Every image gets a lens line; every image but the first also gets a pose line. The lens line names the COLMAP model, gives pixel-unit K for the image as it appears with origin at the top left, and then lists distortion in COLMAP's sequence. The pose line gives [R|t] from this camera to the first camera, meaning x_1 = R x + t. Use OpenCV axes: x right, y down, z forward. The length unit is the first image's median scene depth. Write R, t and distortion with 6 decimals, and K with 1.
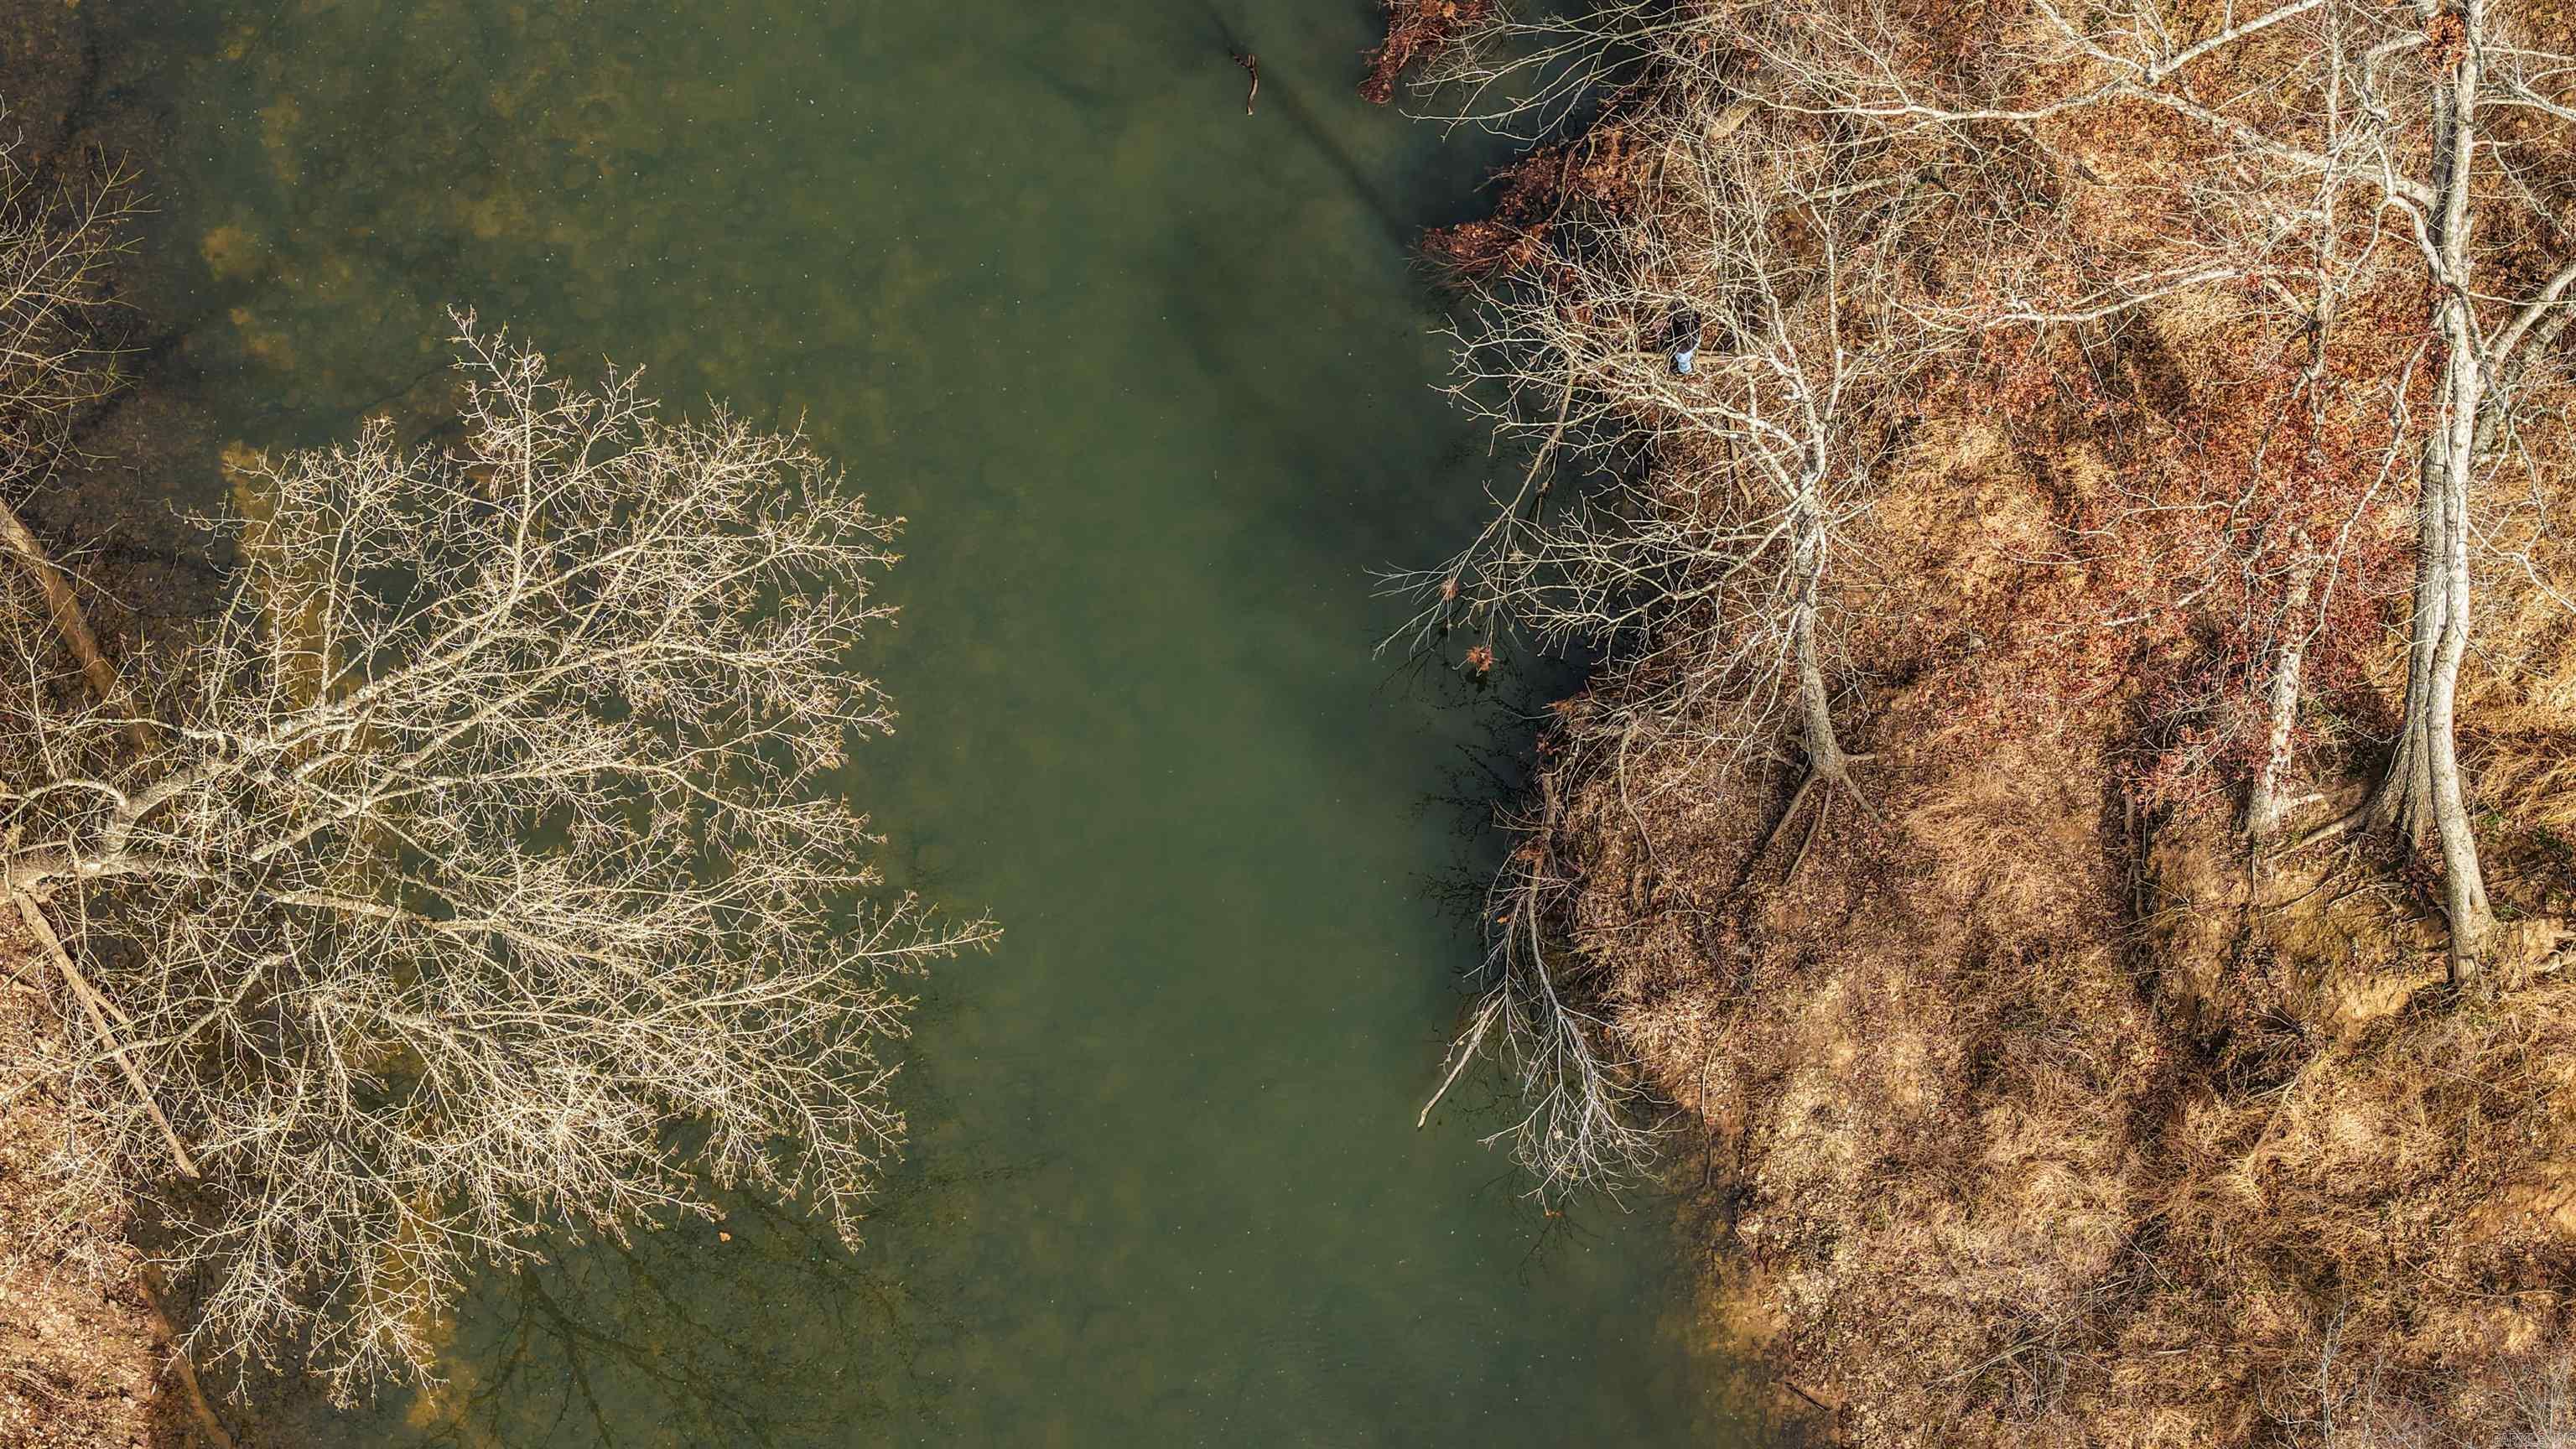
lens RADIAL K [[5111.7, 0, 1291.3], [0, 5111.7, 723.4], [0, 0, 1]] dist [-0.180020, 0.000000]
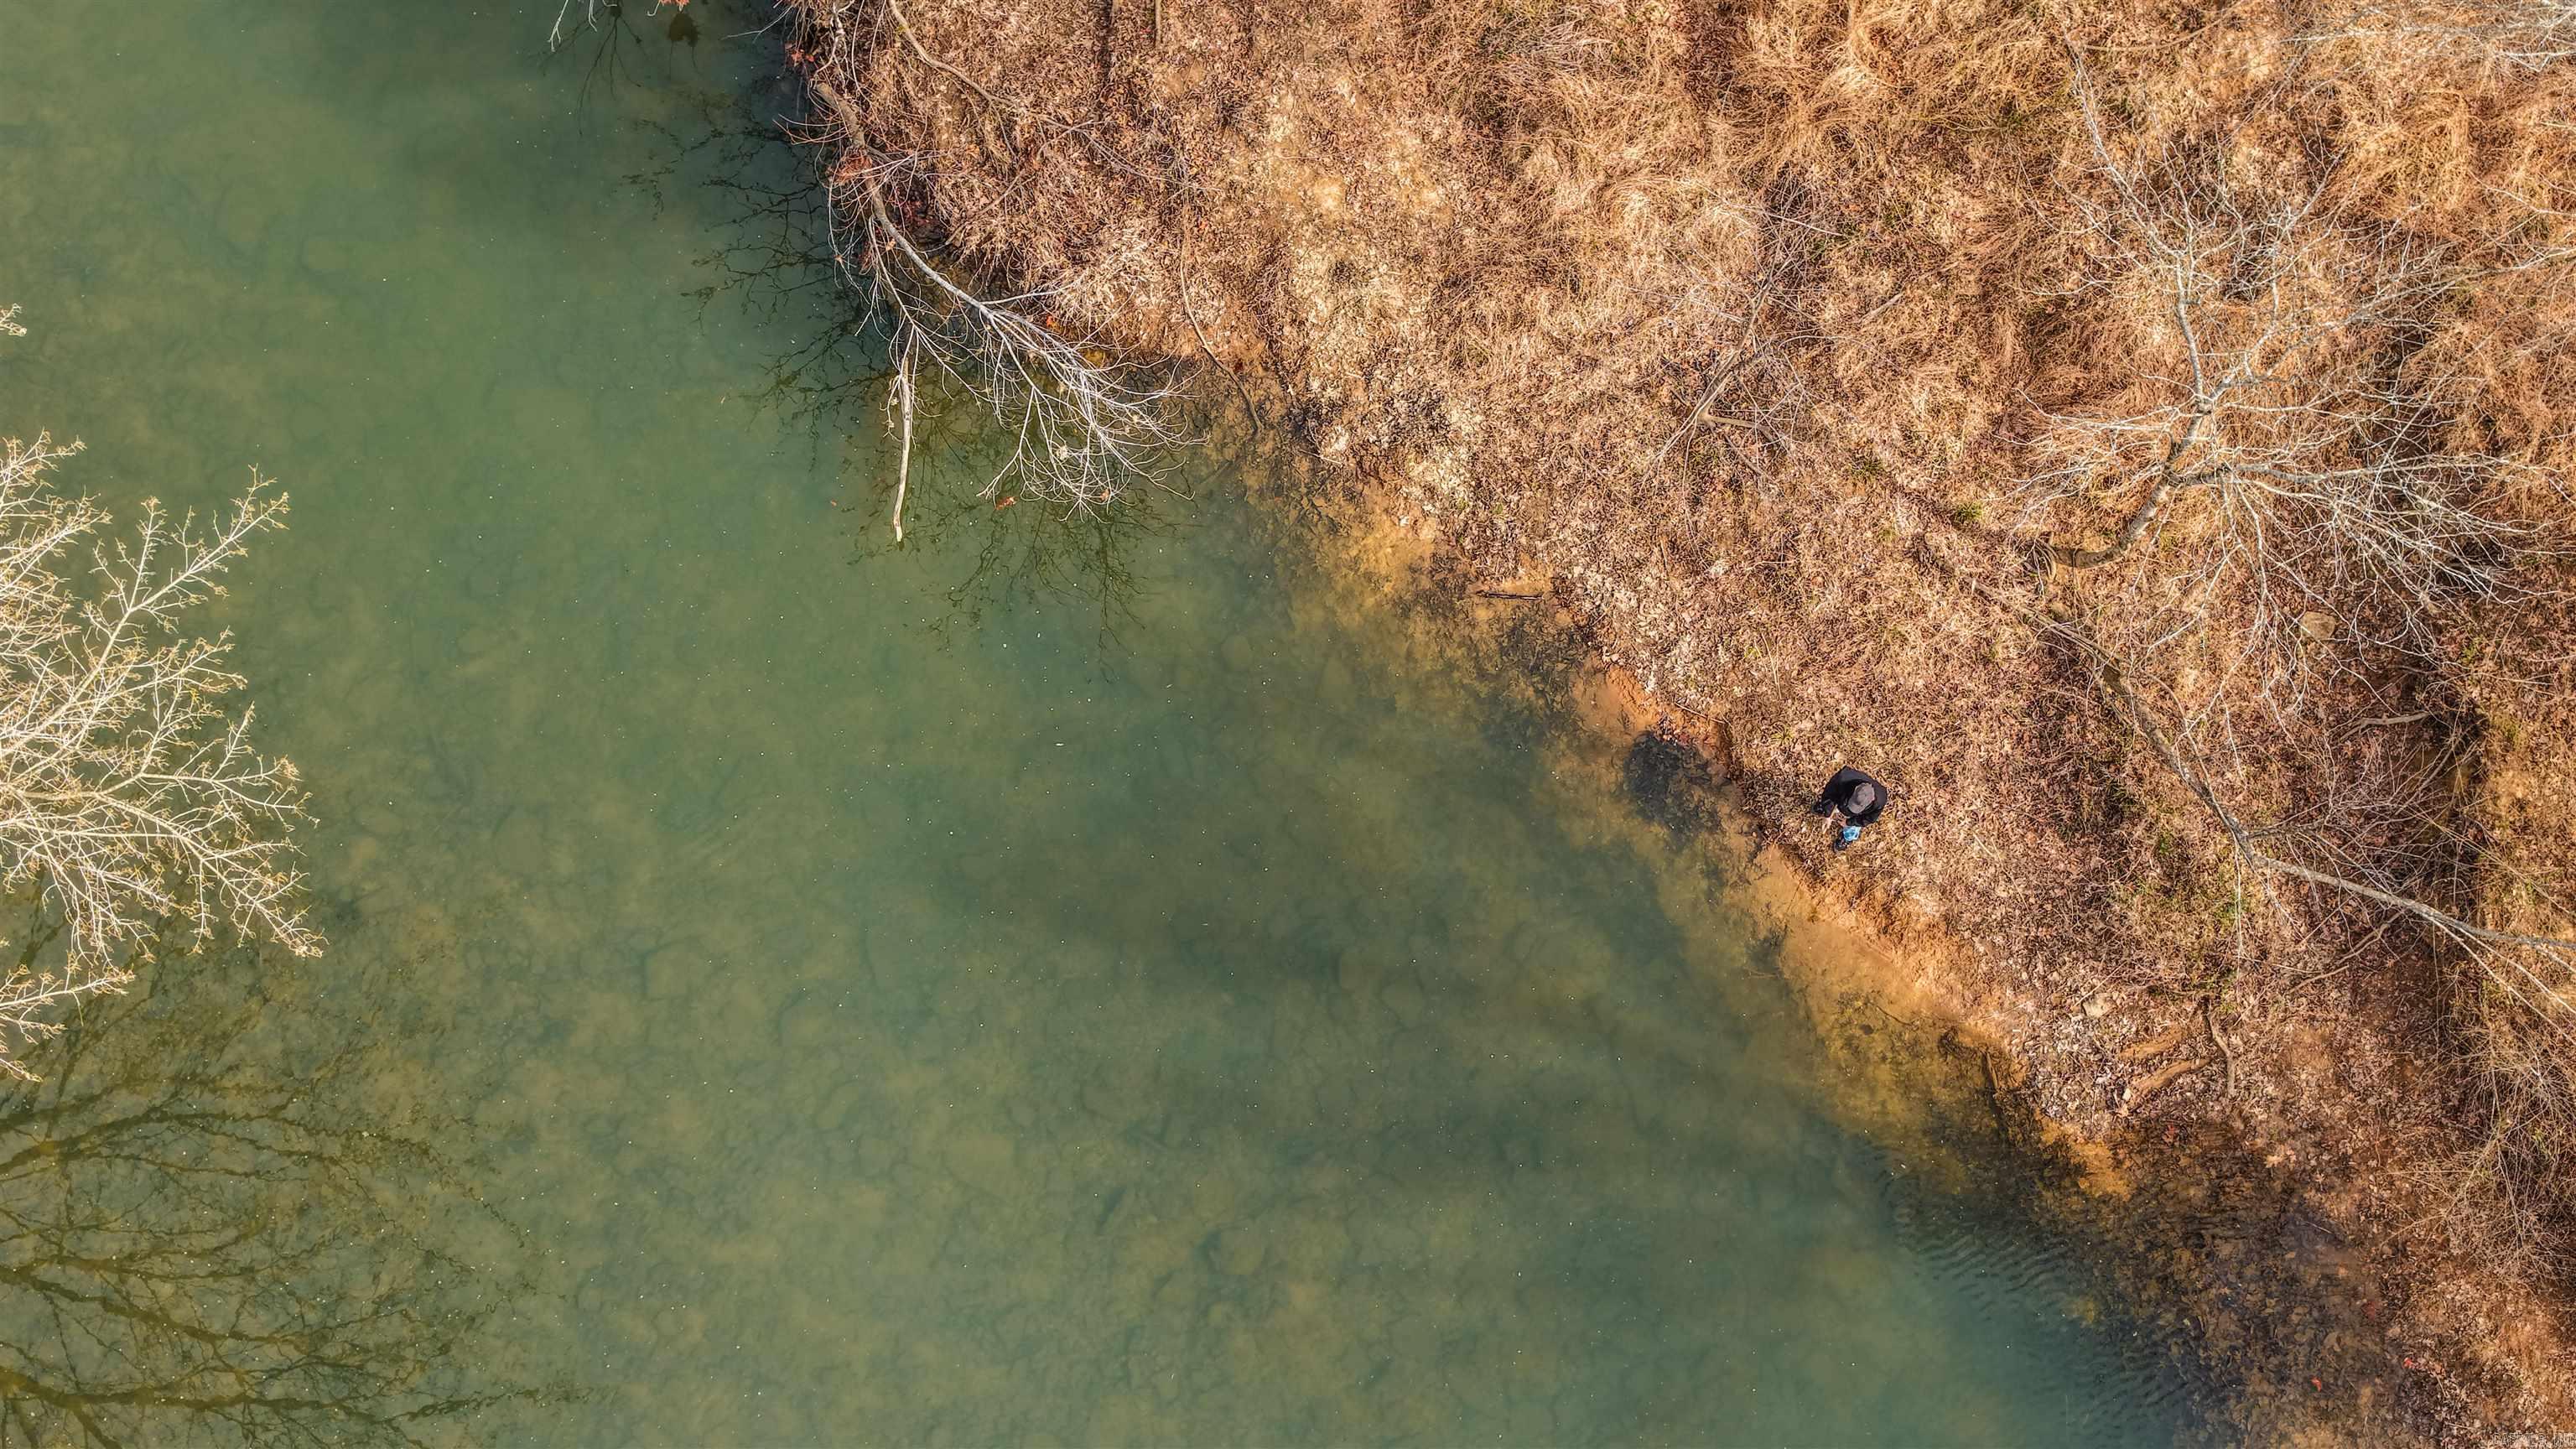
lens RADIAL K [[5111.7, 0, 1288.6], [0, 5111.7, 725.9], [0, 0, 1]] dist [-0.180020, 0.000000]
pose [[0.861235, -0.486620, 0.146542, -0.051391], [0.487180, 0.872620, 0.034514, 0.106700], [-0.144671, 0.041668, 0.988602, 0.235154]]
